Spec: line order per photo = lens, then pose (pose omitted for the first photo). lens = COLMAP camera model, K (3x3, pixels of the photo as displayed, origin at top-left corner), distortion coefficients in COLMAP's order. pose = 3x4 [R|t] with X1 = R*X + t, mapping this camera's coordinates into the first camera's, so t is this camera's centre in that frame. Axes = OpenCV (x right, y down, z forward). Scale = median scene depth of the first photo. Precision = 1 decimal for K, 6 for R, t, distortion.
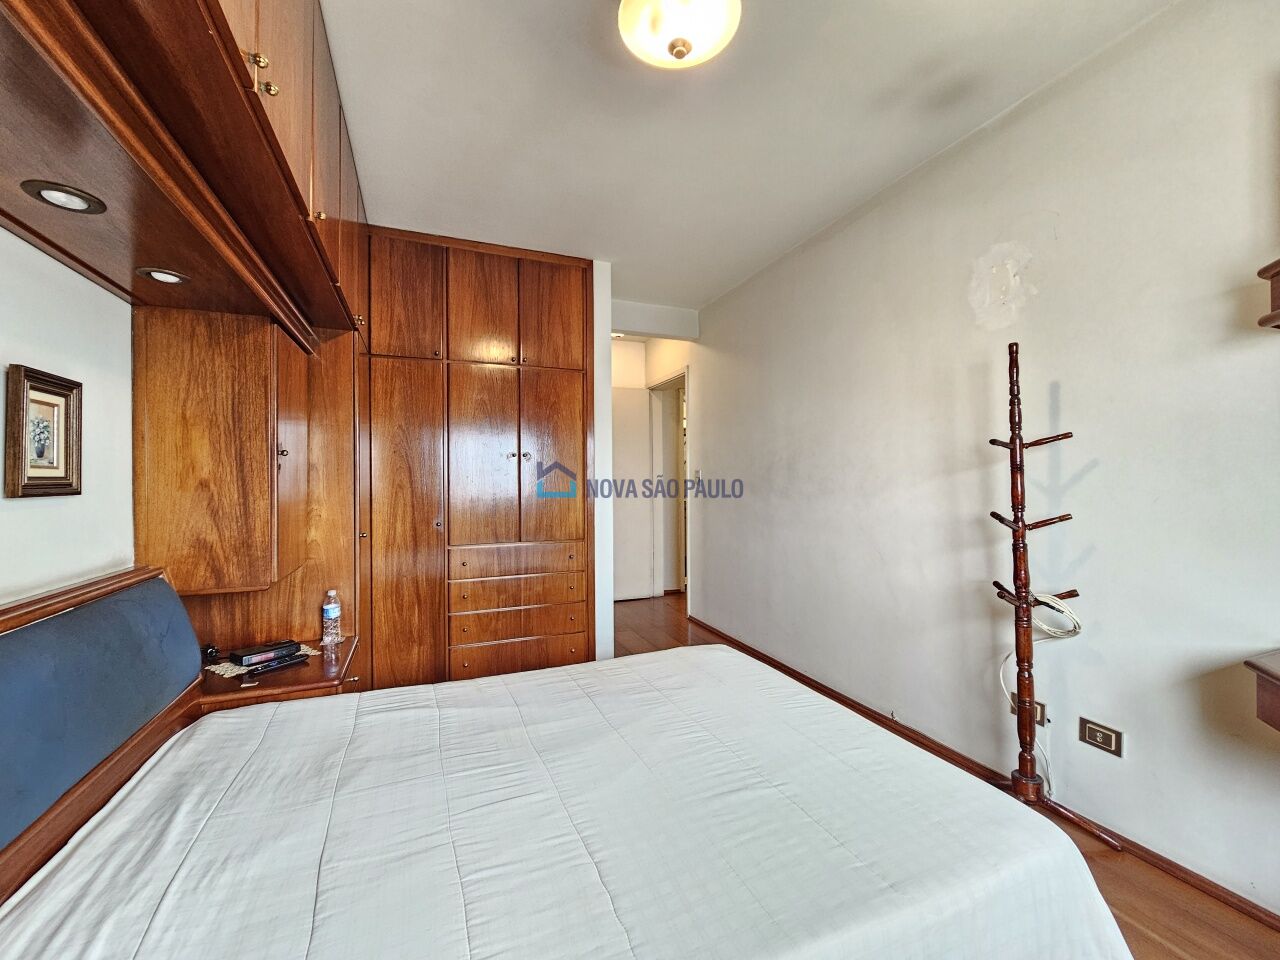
lens RADIAL K [[521.4, 0, 638.1], [0, 521.4, 477.0], [0, 0, 1]] dist [0.001409, 0.000561]
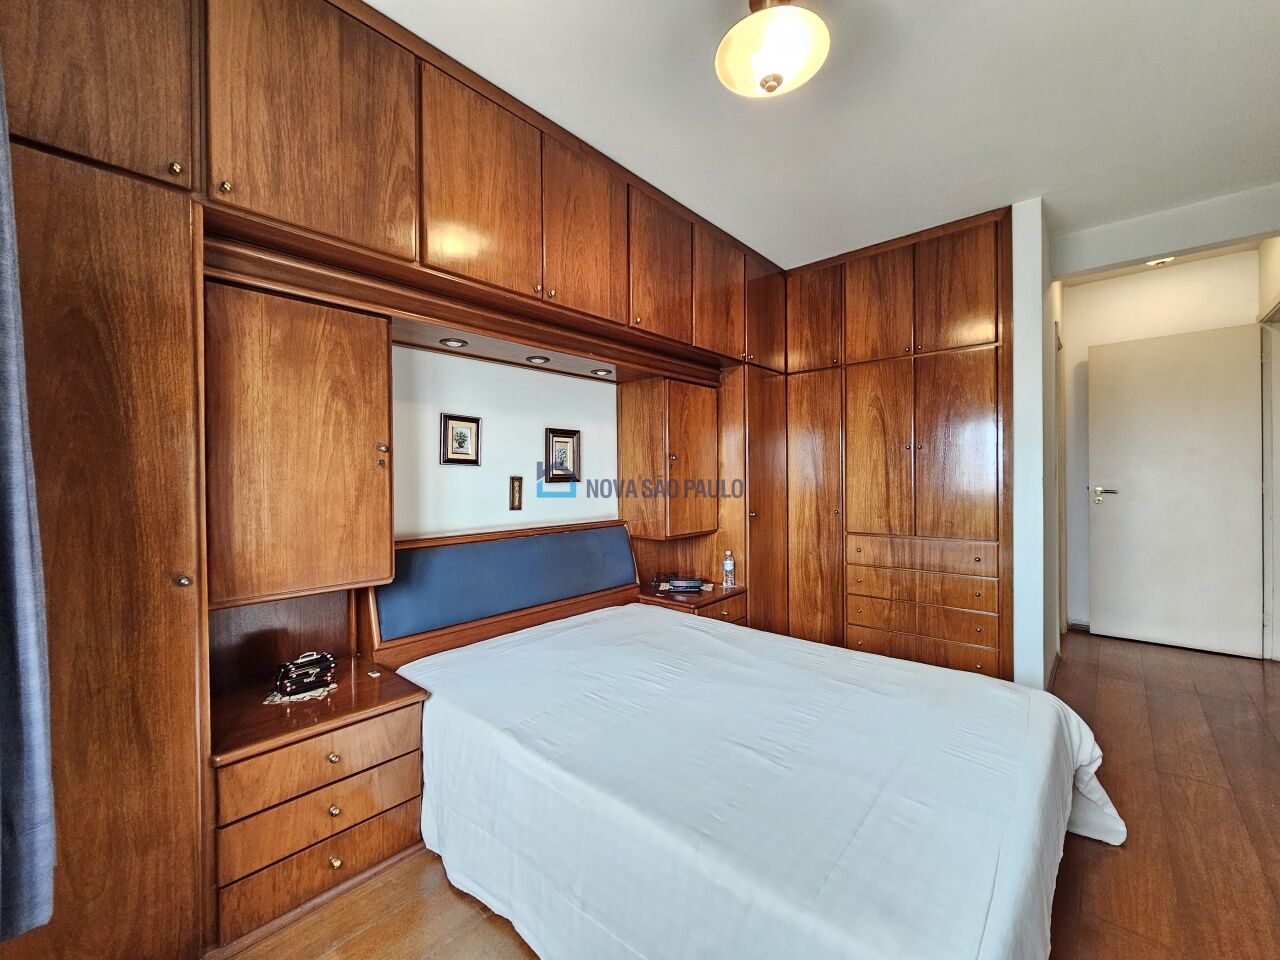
lens RADIAL K [[521.4, 0, 646.9], [0, 521.4, 480.0], [0, 0, 1]] dist [0.001409, 0.000561]
pose [[0.449748, 0.007559, -0.893124, 0.456853], [0.012496, 0.999813, 0.014754, -0.001035], [0.893068, -0.017796, 0.449569, 0.124380]]
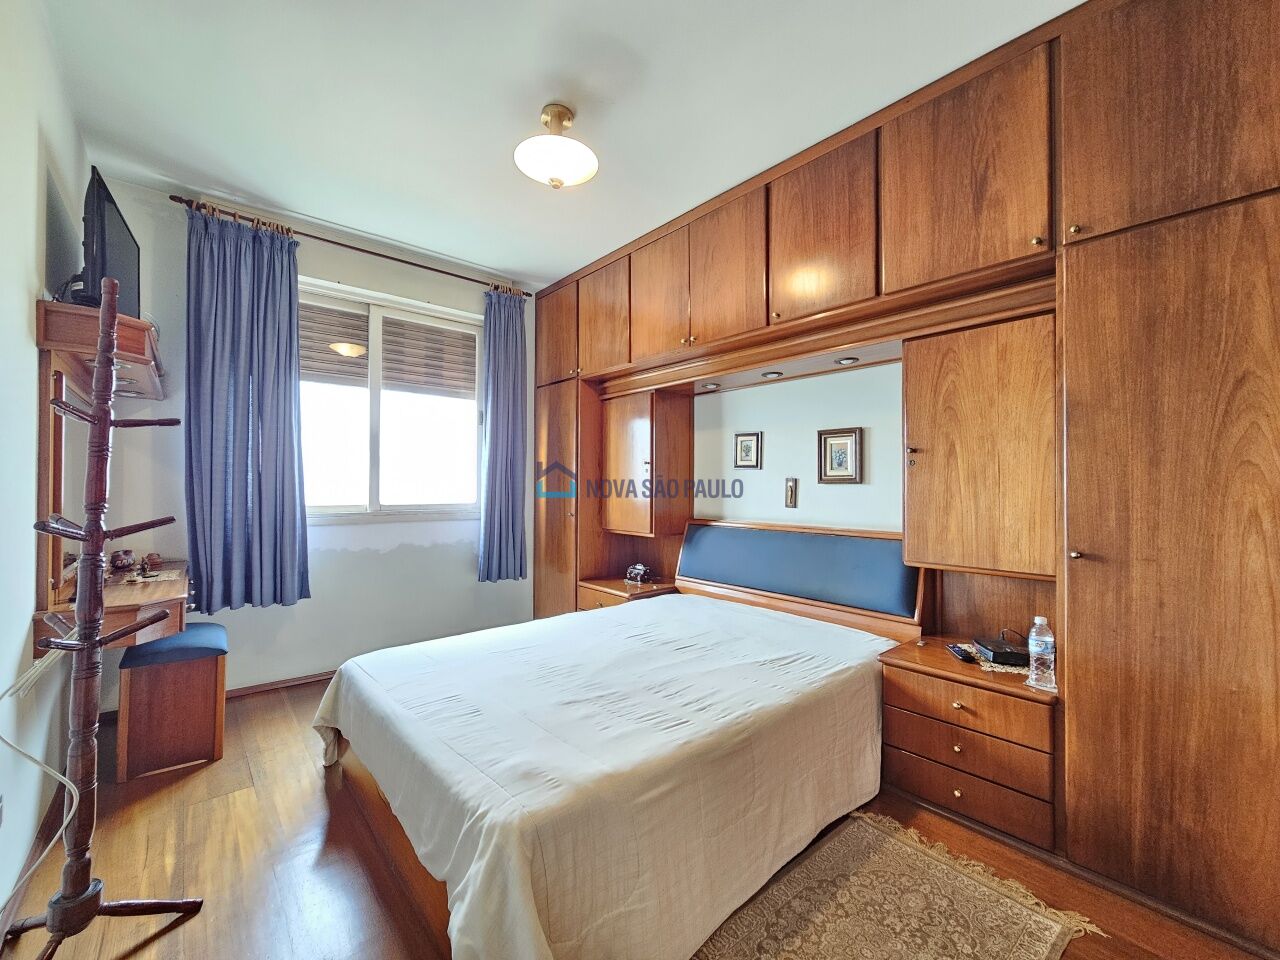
lens RADIAL K [[521.4, 0, 644.4], [0, 521.4, 479.7], [0, 0, 1]] dist [0.001409, 0.000561]
pose [[-0.938998, -0.003036, -0.343910, 0.166367], [0.003119, 0.999845, -0.017342, 0.023265], [0.343909, -0.017357, -0.938842, 1.181520]]
